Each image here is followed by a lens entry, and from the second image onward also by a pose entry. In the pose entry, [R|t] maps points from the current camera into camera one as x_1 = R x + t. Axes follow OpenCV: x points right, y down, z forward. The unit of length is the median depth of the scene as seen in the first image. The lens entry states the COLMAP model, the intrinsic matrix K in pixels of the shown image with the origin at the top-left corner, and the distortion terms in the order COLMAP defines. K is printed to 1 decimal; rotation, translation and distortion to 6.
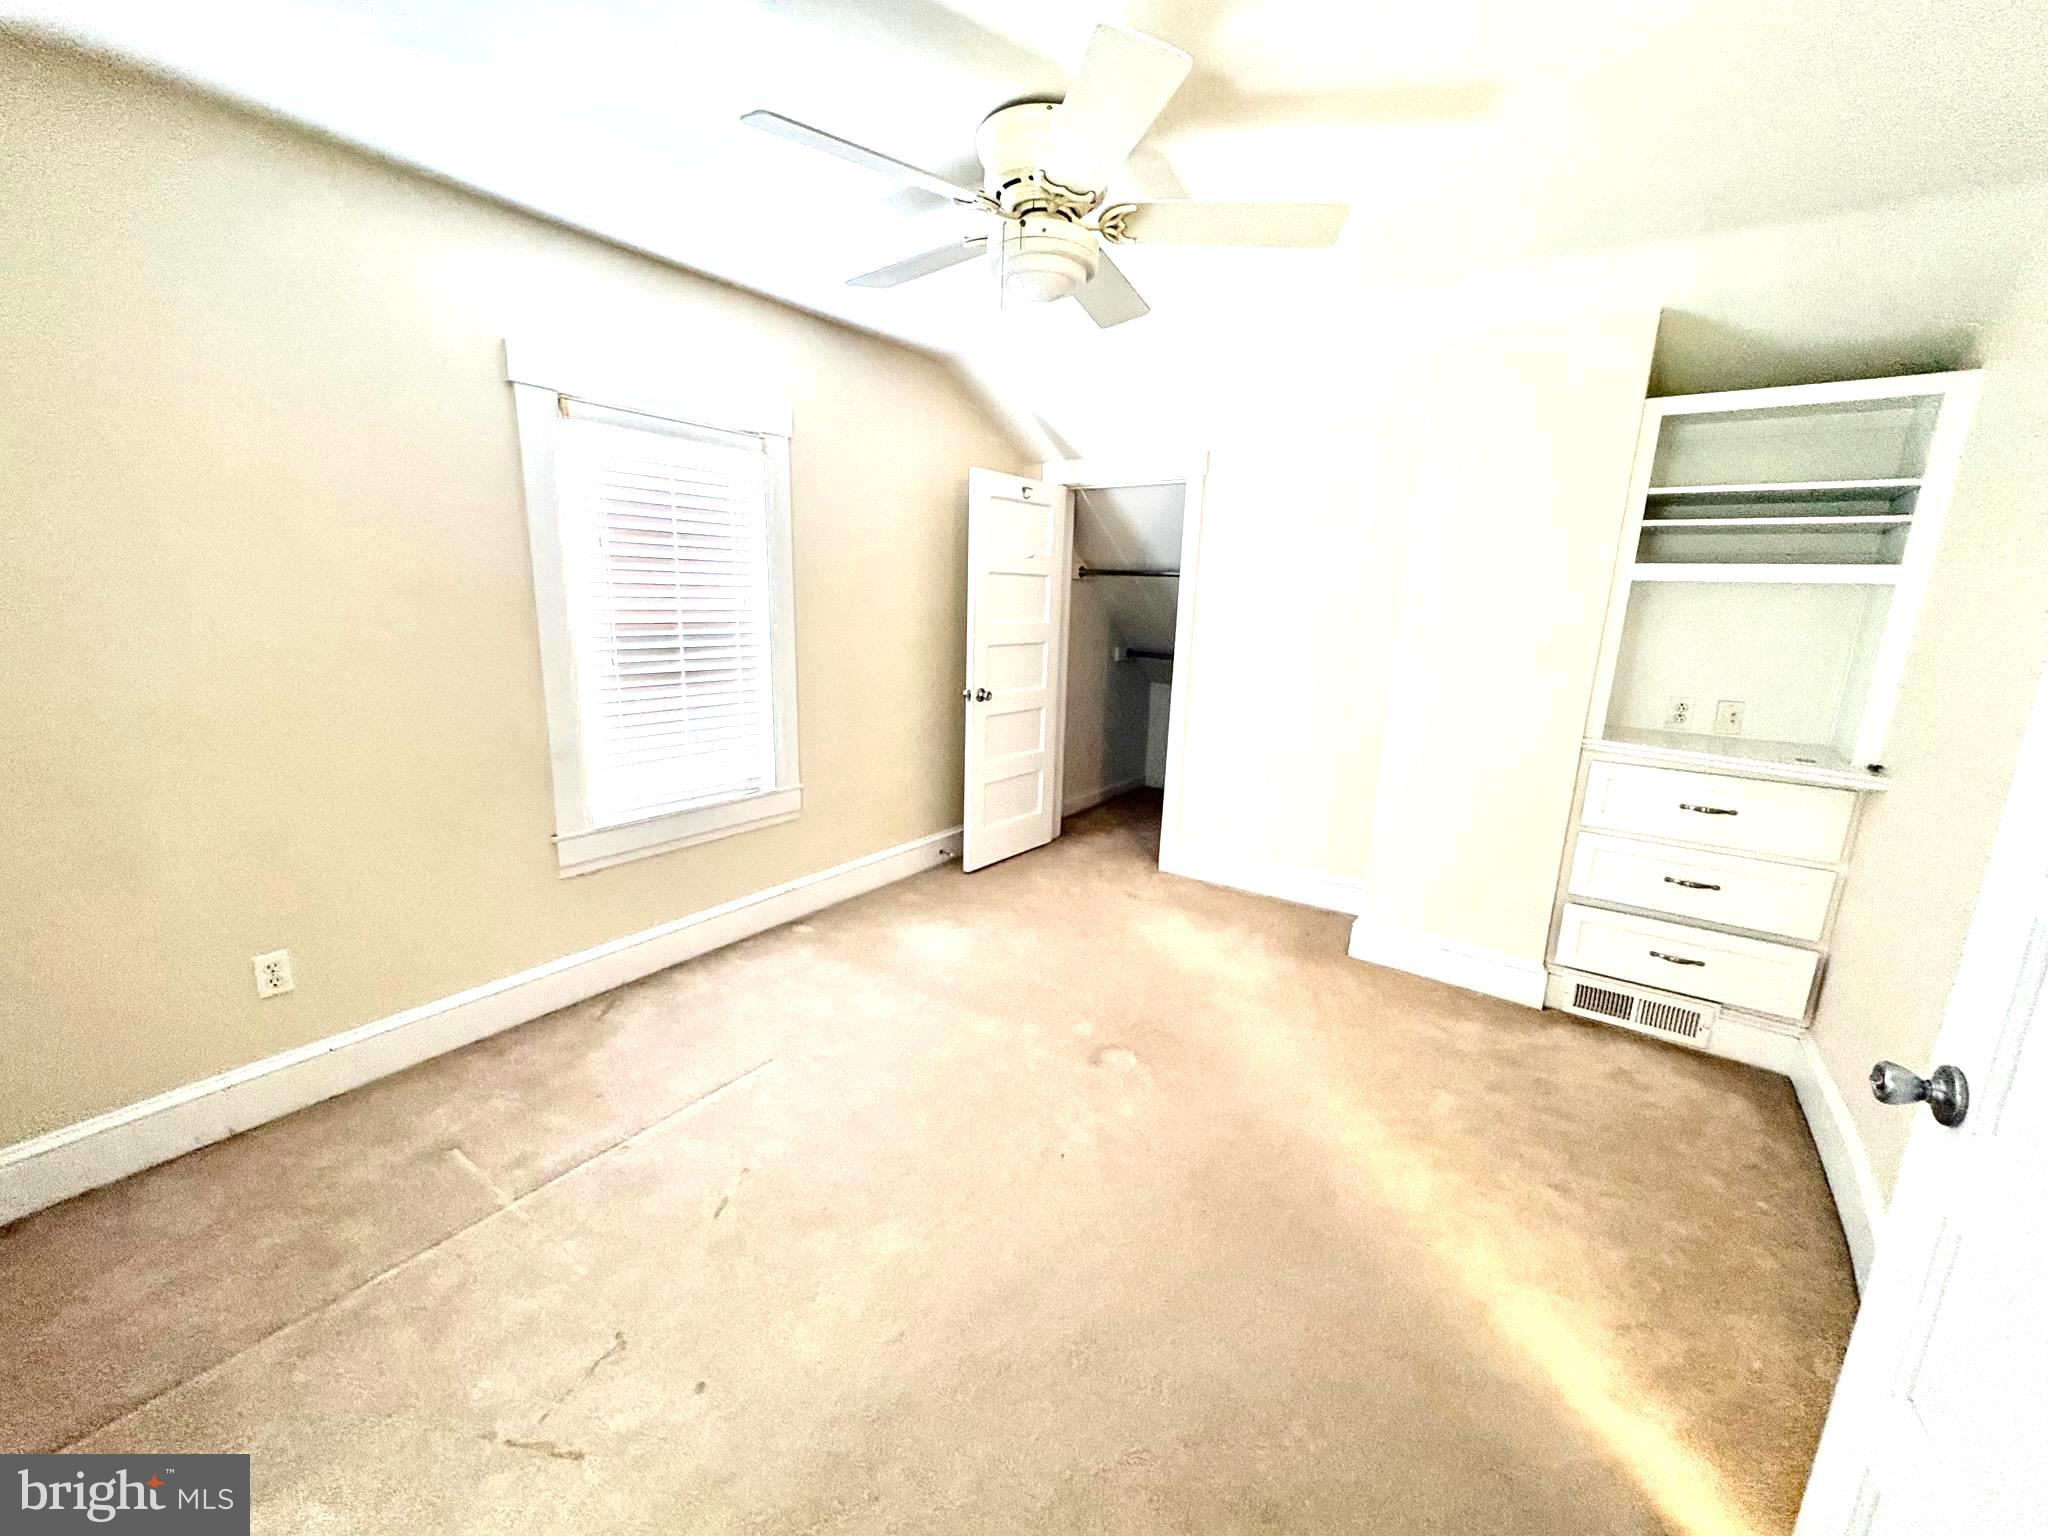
lens RADIAL K [[818.5, 0, 1027.1], [0, 818.5, 771.7], [0, 0, 1]] dist [0.002748, -0.000096]
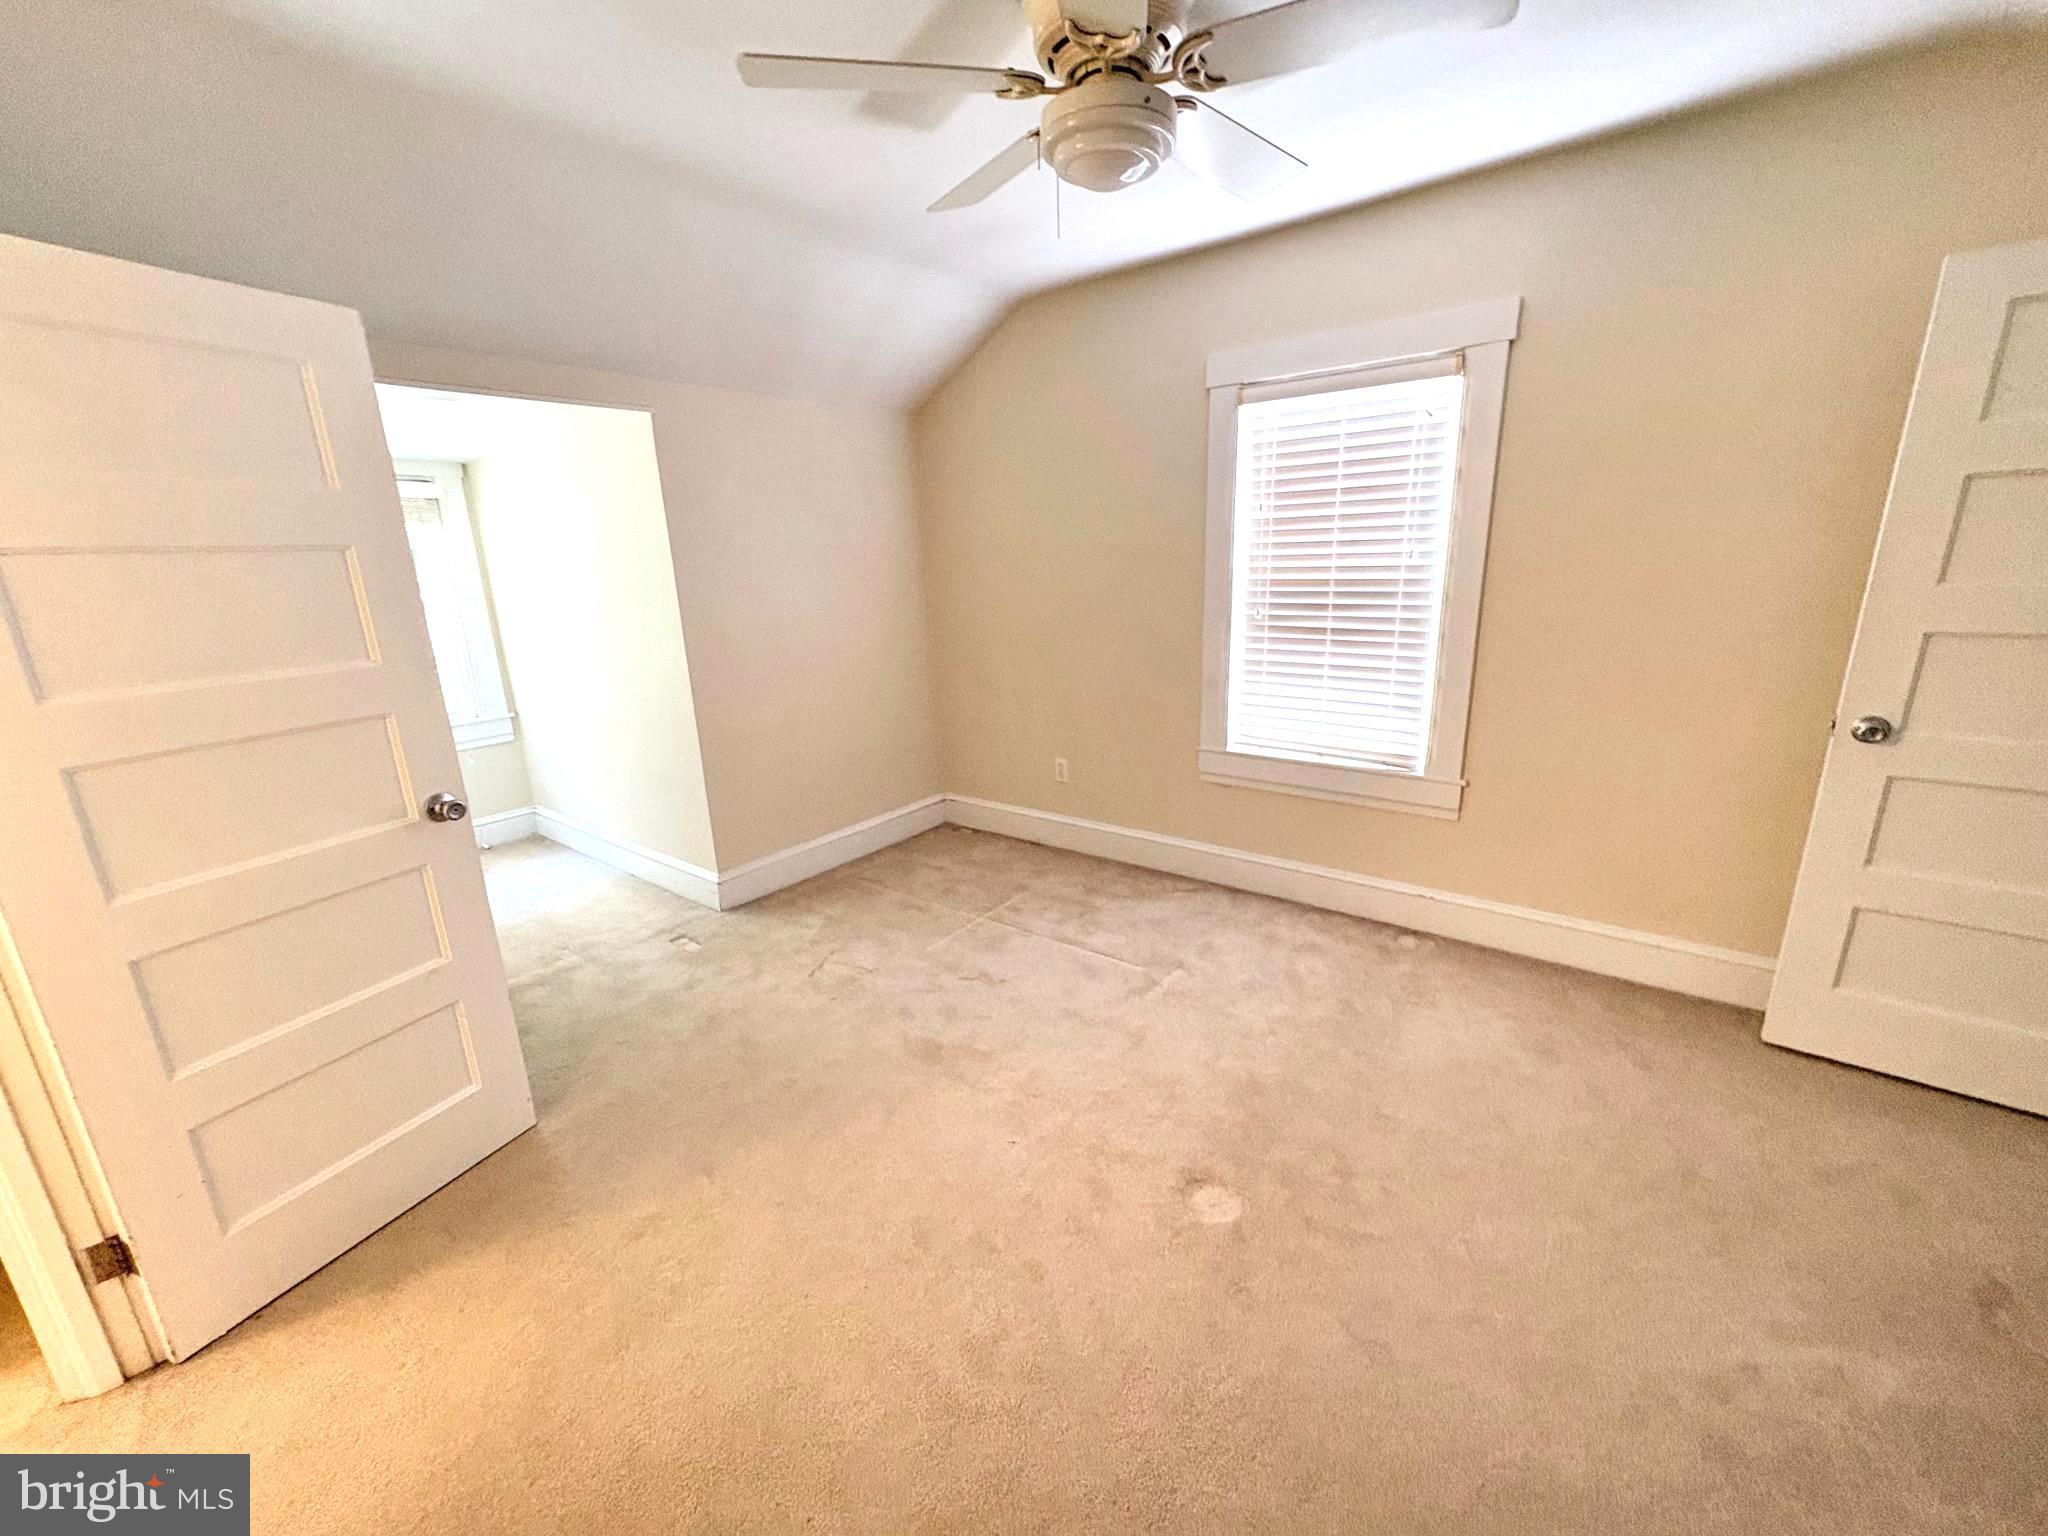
lens RADIAL K [[818.5, 0, 1028.2], [0, 818.5, 766.1], [0, 0, 1]] dist [0.002748, -0.000096]
pose [[-0.047708, 0.235618, -0.970674, 0.619970], [-0.178445, 0.954137, 0.240374, -0.137258], [0.982793, 0.184680, -0.003476, 0.669848]]
